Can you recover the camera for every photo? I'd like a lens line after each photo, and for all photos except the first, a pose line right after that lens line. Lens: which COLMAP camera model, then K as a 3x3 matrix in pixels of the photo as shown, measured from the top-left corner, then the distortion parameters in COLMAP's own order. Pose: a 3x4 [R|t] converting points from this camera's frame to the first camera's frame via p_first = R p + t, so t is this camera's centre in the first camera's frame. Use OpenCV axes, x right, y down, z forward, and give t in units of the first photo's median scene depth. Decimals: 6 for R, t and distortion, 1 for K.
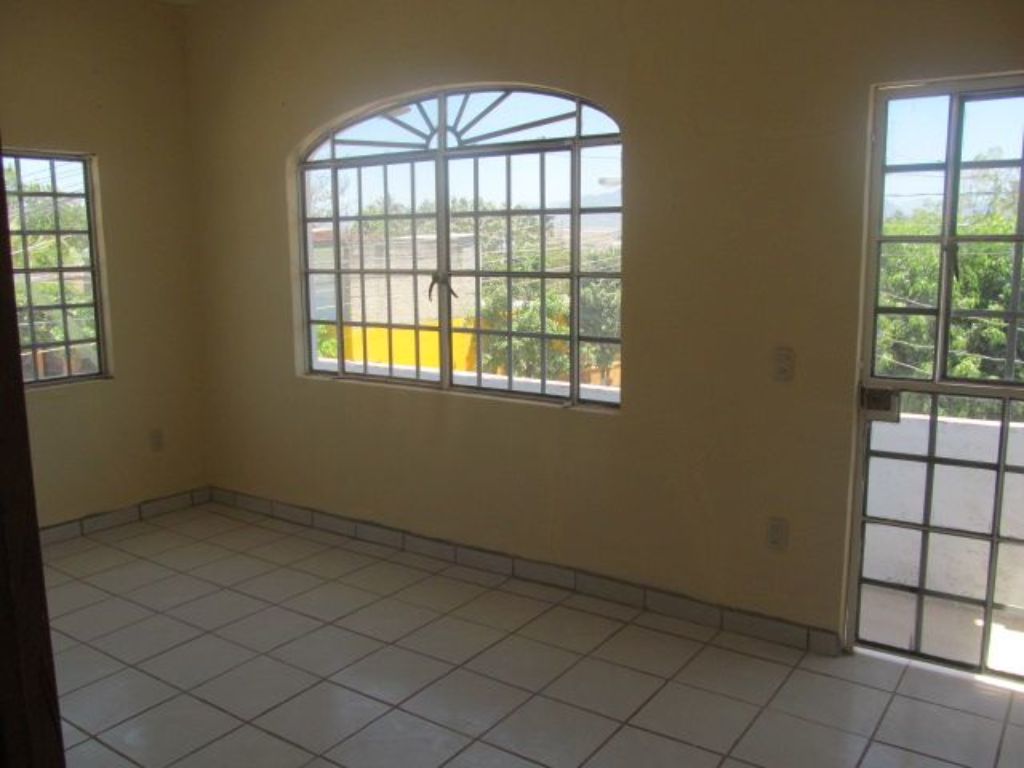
lens RADIAL K [[862.1, 0, 512.0], [0, 862.1, 384.0], [0, 0, 1]] dist [-0.004116, -0.002799]
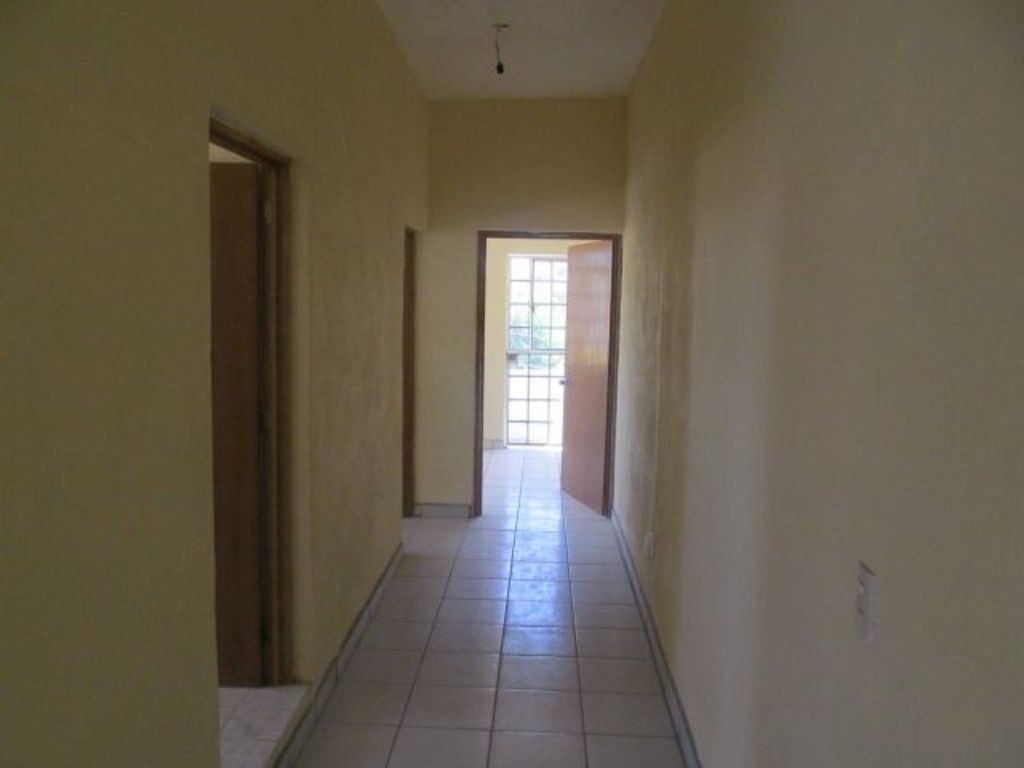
lens RADIAL K [[862.1, 0, 512.0], [0, 862.1, 384.0], [0, 0, 1]] dist [-0.004116, -0.002799]
pose [[0.827561, -0.031609, 0.560485, -1.237011], [0.064811, 0.997117, -0.039462, 0.227308], [-0.557622, 0.068983, 0.827224, -1.440211]]
